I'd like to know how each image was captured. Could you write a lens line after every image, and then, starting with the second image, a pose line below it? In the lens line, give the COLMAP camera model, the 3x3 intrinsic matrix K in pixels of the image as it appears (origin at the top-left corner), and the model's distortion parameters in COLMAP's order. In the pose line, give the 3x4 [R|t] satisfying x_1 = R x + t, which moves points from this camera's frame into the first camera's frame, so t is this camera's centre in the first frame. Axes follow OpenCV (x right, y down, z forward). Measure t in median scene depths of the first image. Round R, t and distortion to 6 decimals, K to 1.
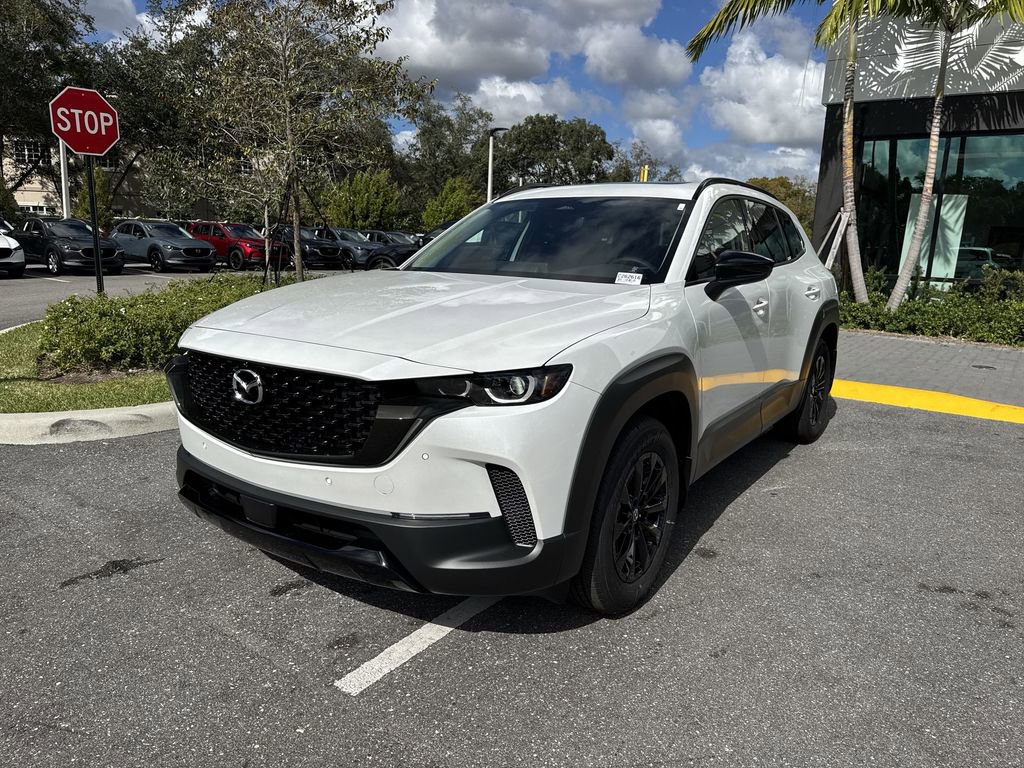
lens RADIAL K [[764.7, 0, 513.0], [0, 764.7, 393.0], [0, 0, 1]] dist [0.044950, -0.058455]
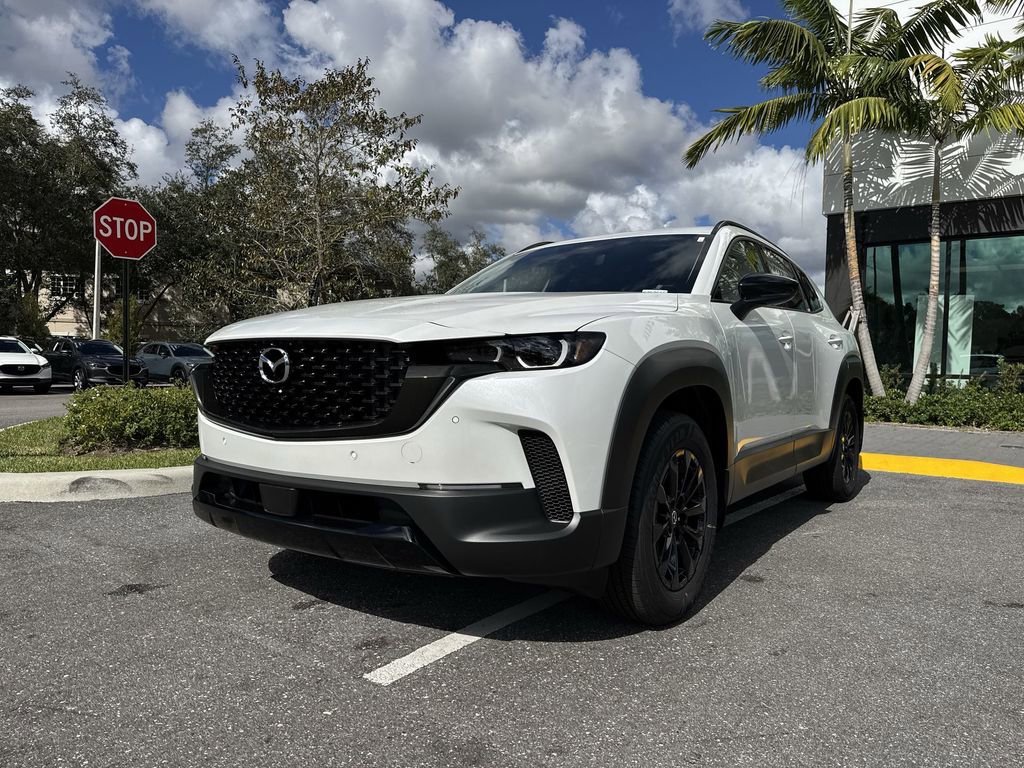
lens RADIAL K [[764.7, 0, 513.3], [0, 764.7, 385.8], [0, 0, 1]] dist [0.044950, -0.058455]
pose [[0.999846, -0.010984, -0.013713, -0.003429], [0.008213, 0.982163, -0.187852, 0.020017], [0.015531, 0.187710, 0.982102, 0.003134]]
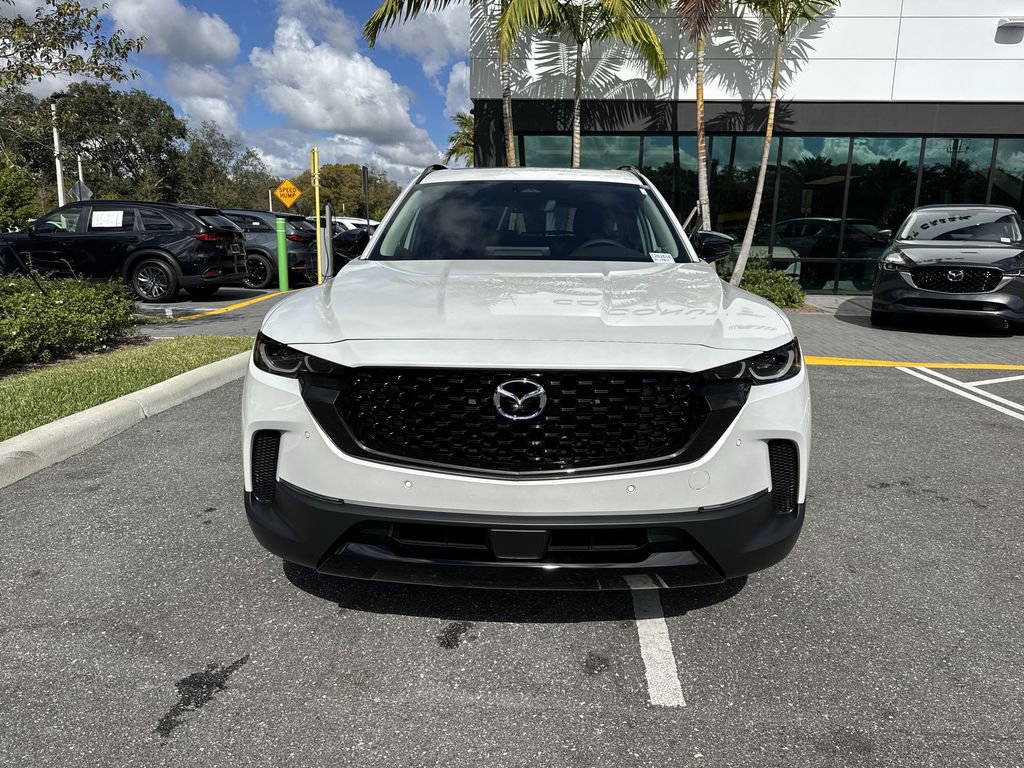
lens RADIAL K [[764.7, 0, 508.0], [0, 764.7, 386.8], [0, 0, 1]] dist [0.044950, -0.058455]
pose [[0.833192, -0.127548, 0.538073, -0.081200], [0.122039, 0.991457, 0.046045, -0.006239], [-0.539349, 0.027301, 0.841640, 0.028805]]
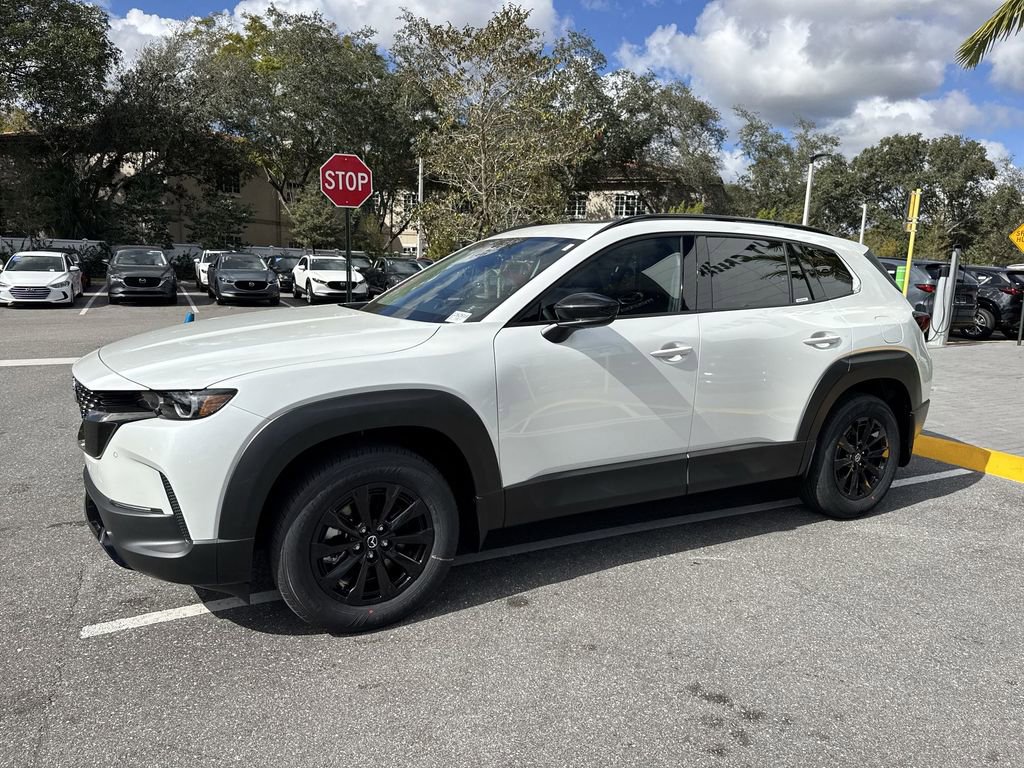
lens RADIAL K [[764.7, 0, 514.3], [0, 764.7, 383.2], [0, 0, 1]] dist [0.044950, -0.058455]
pose [[0.882036, 0.068294, -0.466206, 0.090402], [-0.093044, 0.995202, -0.030249, -0.004788], [0.461904, 0.070059, 0.884159, 0.016816]]
